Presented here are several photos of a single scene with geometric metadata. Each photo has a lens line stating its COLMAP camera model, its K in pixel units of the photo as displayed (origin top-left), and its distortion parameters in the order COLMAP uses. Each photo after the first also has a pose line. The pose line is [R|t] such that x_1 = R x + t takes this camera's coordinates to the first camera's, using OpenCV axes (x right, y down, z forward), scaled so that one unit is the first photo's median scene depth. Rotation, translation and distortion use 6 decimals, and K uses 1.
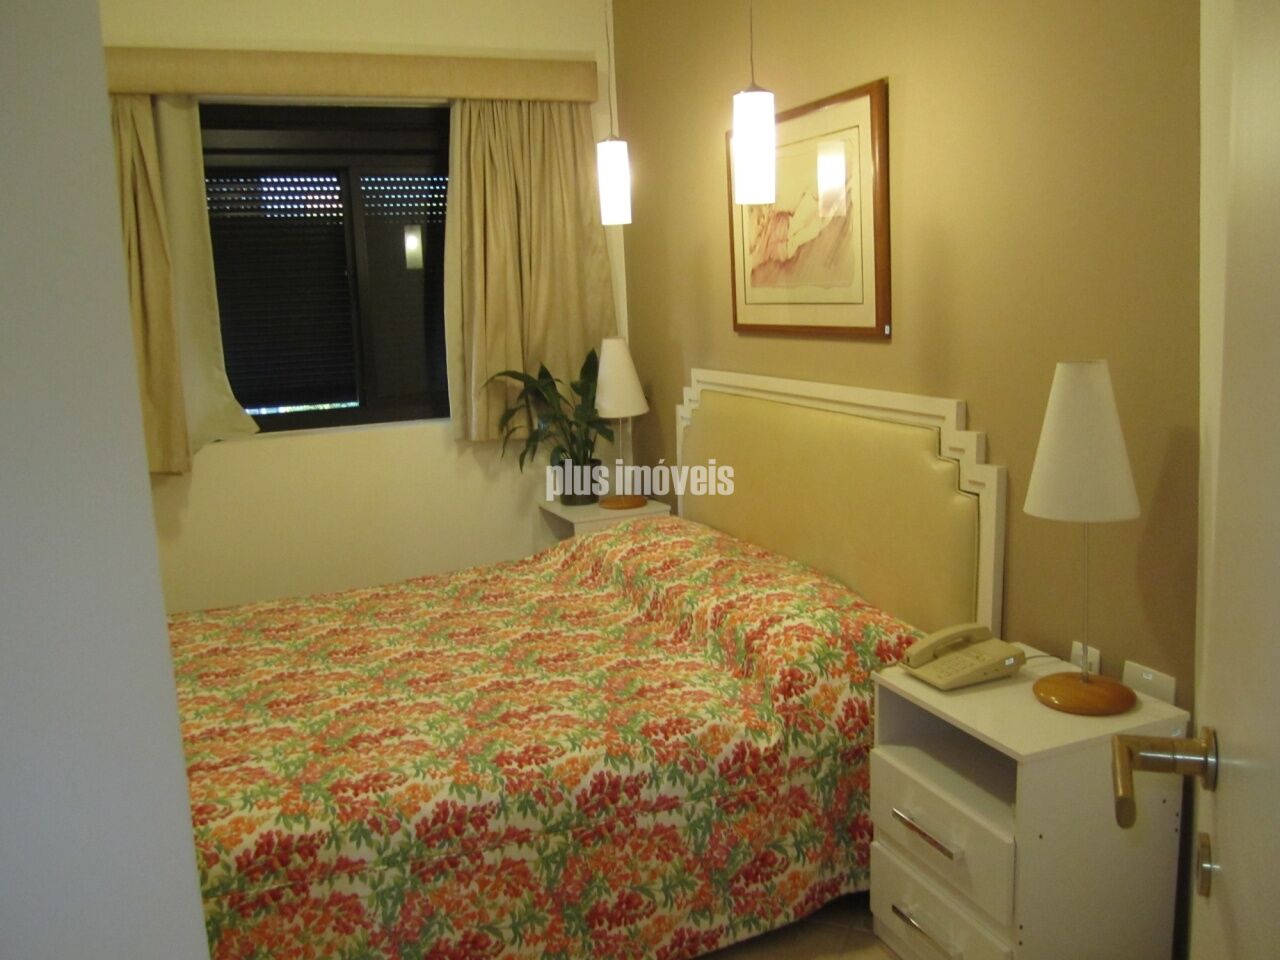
lens RADIAL K [[1068.1, 0, 633.5], [0, 1068.1, 482.9], [0, 0, 1]] dist [-0.029829, 0.022064]
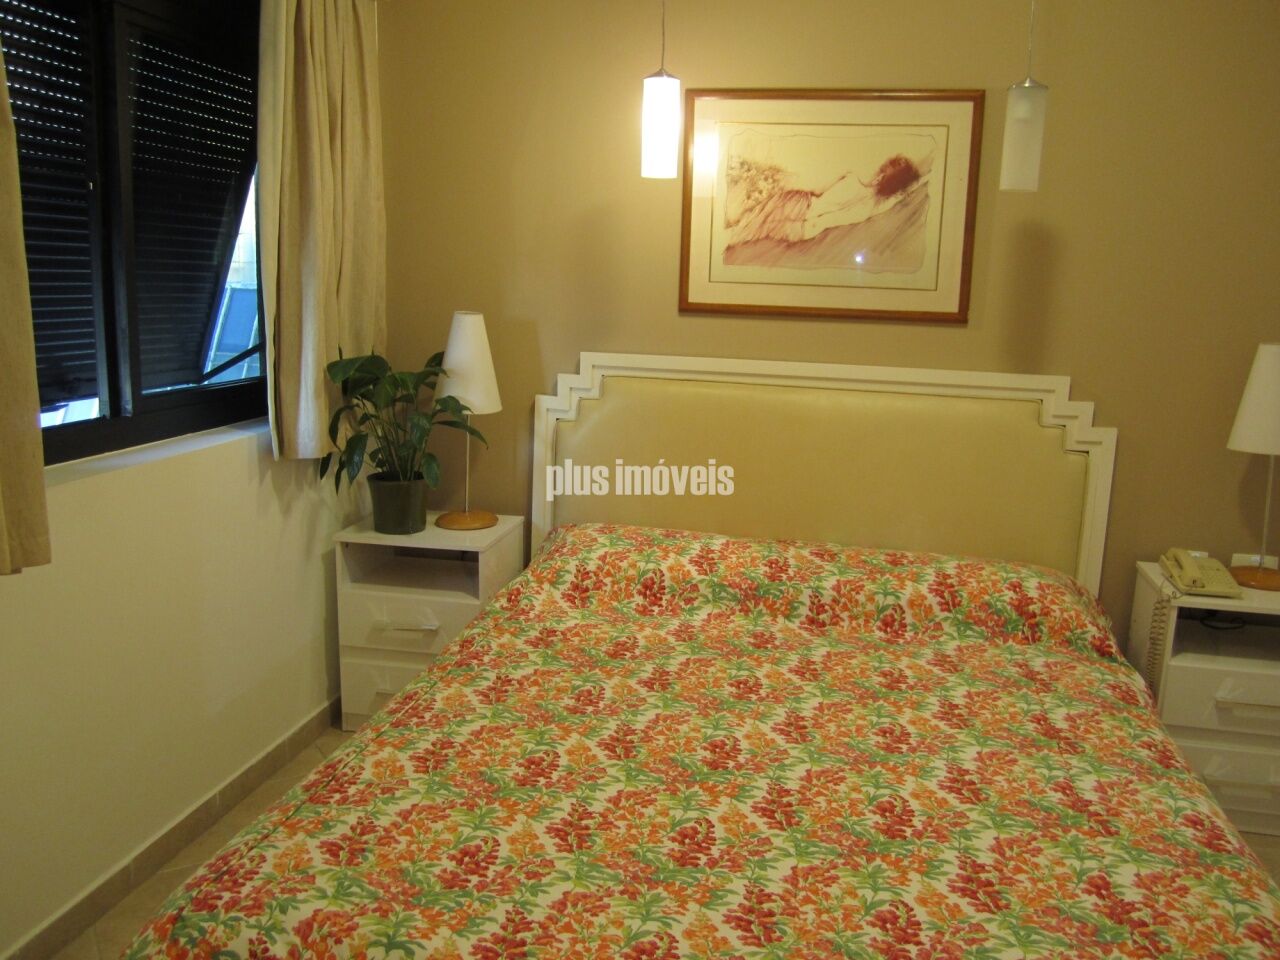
lens RADIAL K [[1068.1, 0, 634.5], [0, 1068.1, 475.3], [0, 0, 1]] dist [-0.029829, 0.022064]
pose [[0.553346, -0.090472, 0.828023, -0.776291], [0.092608, 0.994603, 0.046785, -0.053647], [-0.827787, 0.050794, 0.558738, 0.589234]]
